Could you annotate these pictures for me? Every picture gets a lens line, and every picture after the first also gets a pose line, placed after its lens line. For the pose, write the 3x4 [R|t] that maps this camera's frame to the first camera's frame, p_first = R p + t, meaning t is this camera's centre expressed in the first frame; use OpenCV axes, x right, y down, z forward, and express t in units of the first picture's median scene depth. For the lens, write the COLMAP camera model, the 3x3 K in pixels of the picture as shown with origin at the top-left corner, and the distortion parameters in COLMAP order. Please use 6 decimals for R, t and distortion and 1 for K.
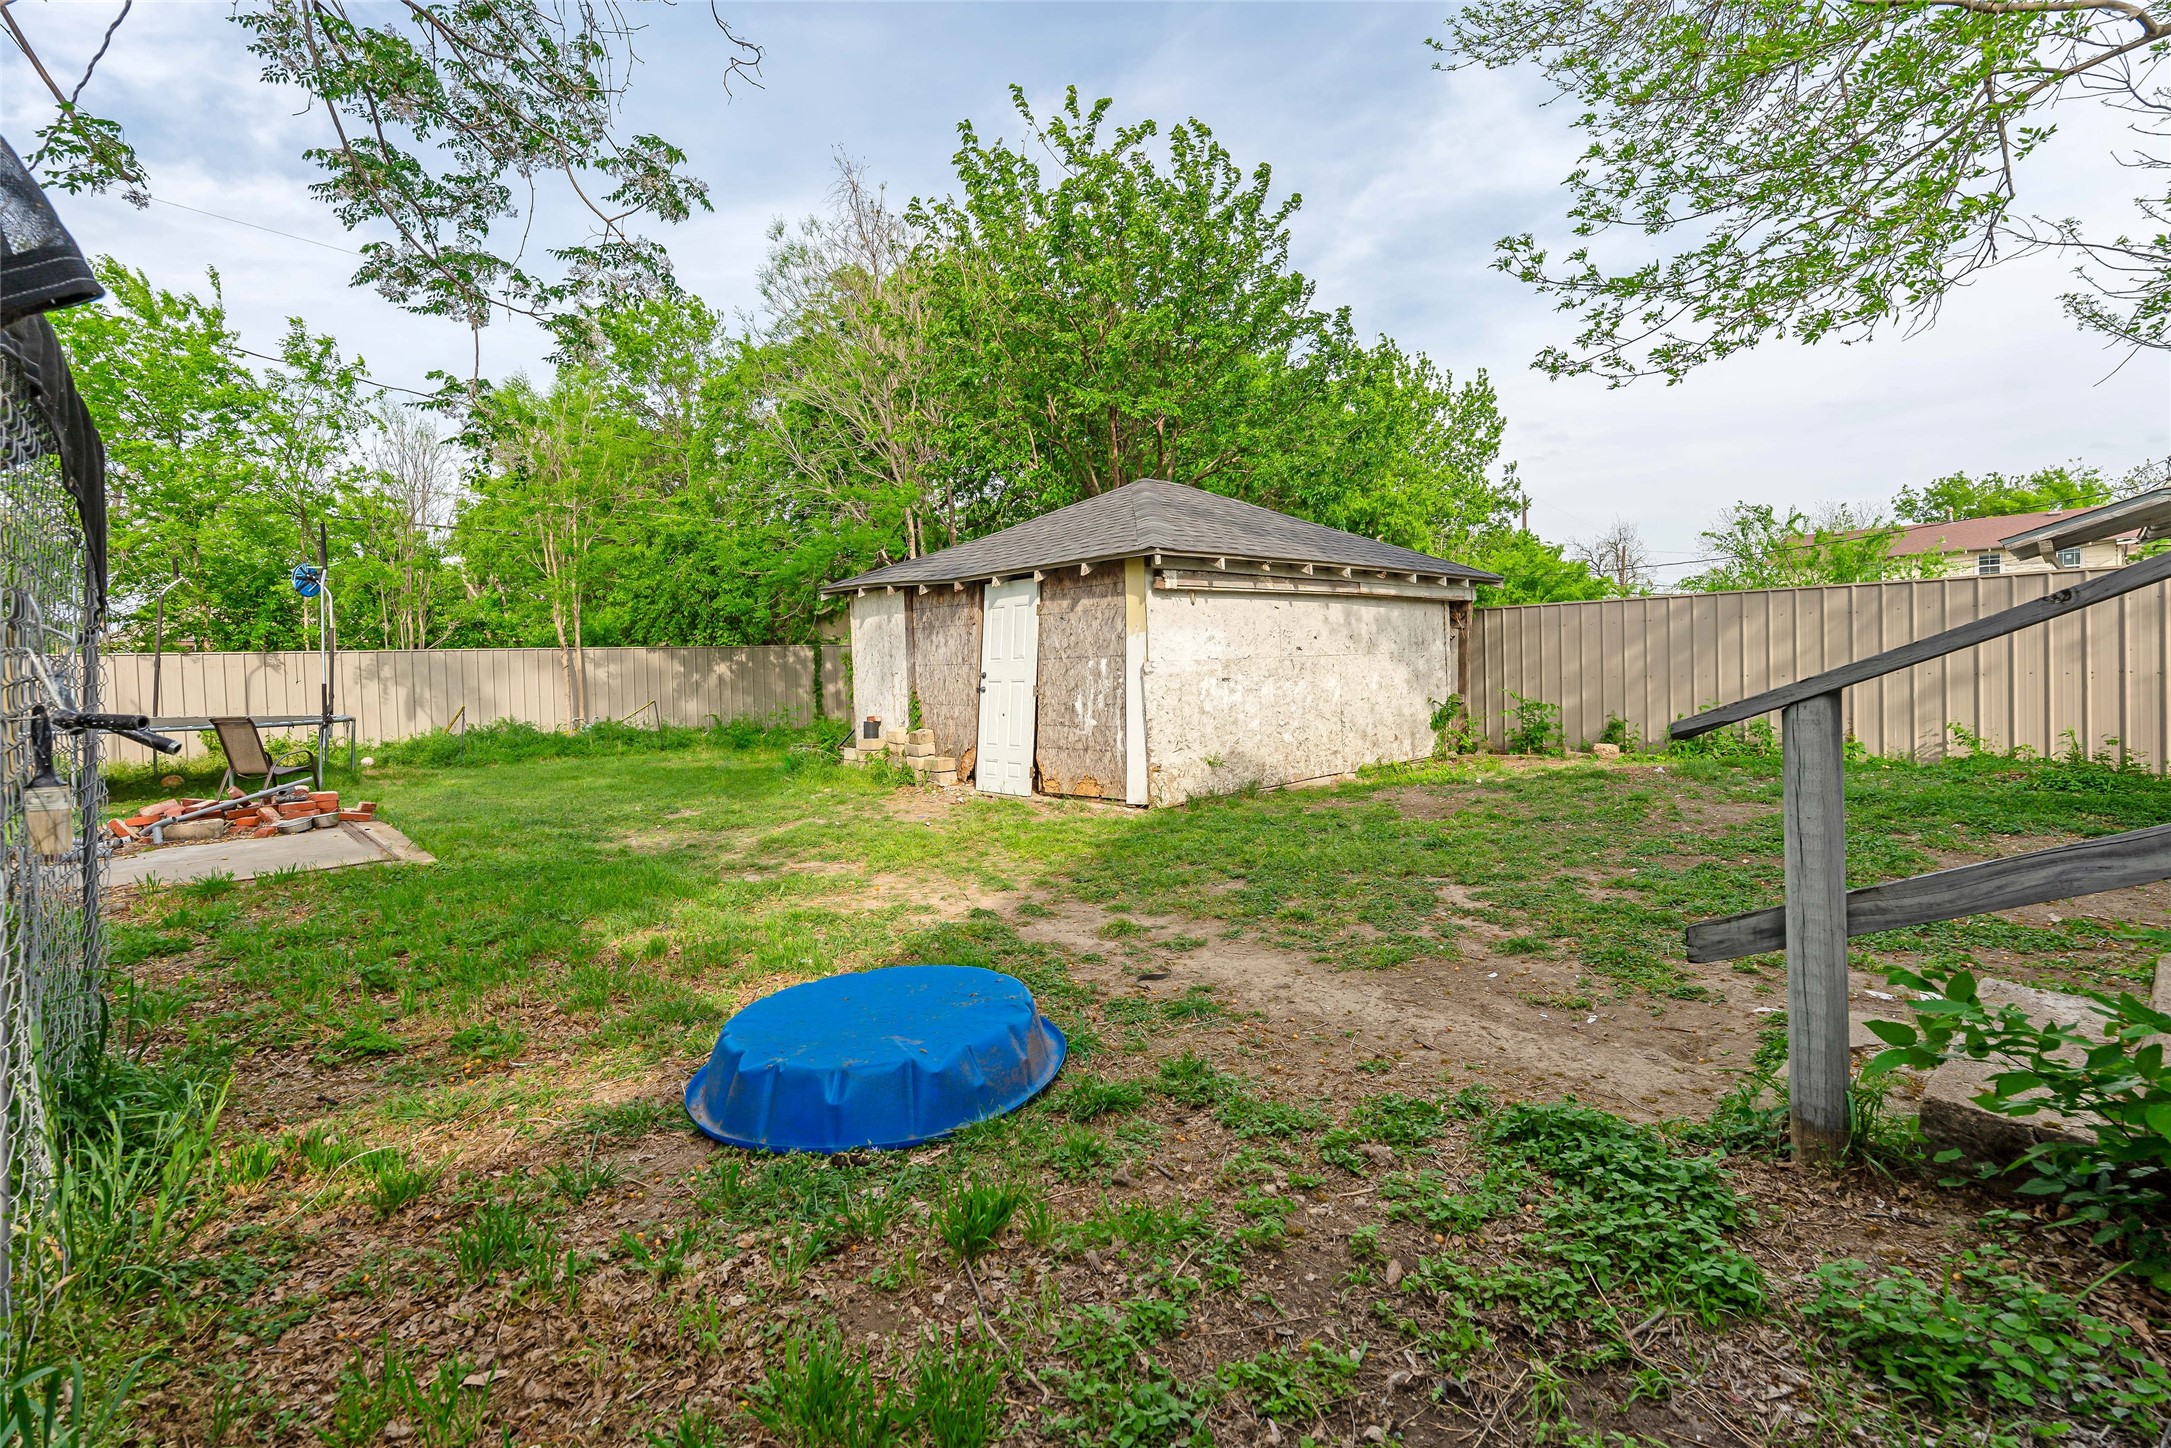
lens RADIAL K [[1008.8, 0, 1087.2], [0, 1008.8, 694.5], [0, 0, 1]] dist [-0.004715, -0.000446]
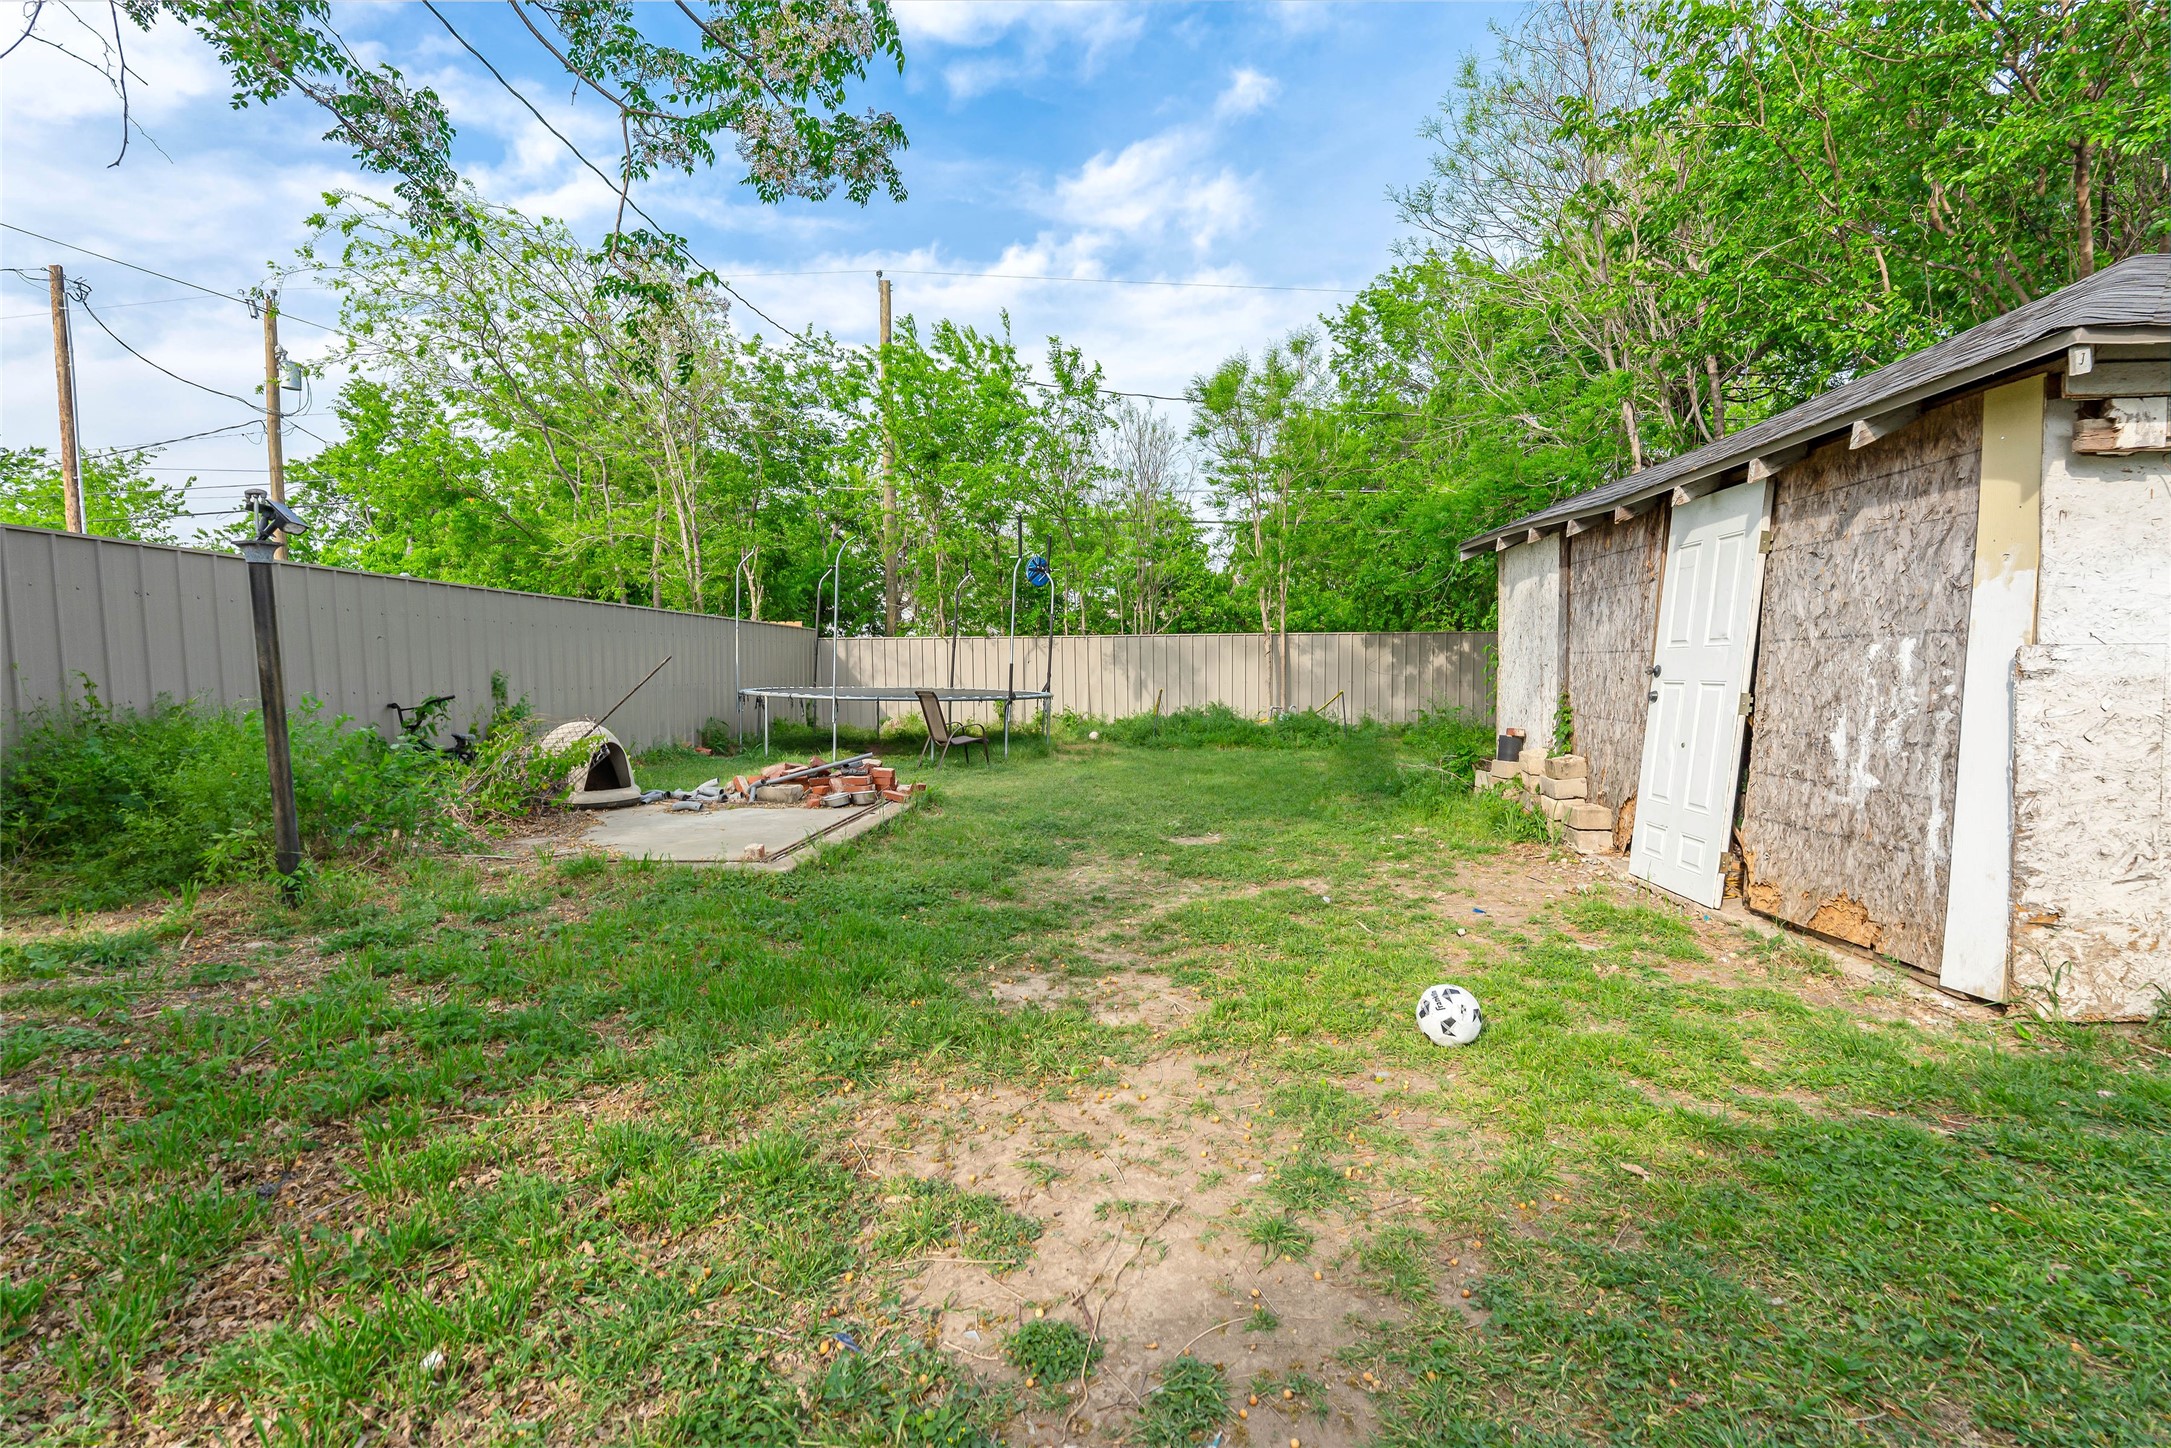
lens RADIAL K [[967.2, 0, 1084.6], [0, 967.2, 720.7], [0, 0, 1]] dist [-0.002858, -0.000460]
pose [[0.691196, 0.063769, -0.719848, 0.066856], [-0.038052, 0.997929, 0.051865, -0.007521], [0.721664, -0.008457, 0.692191, 0.417942]]
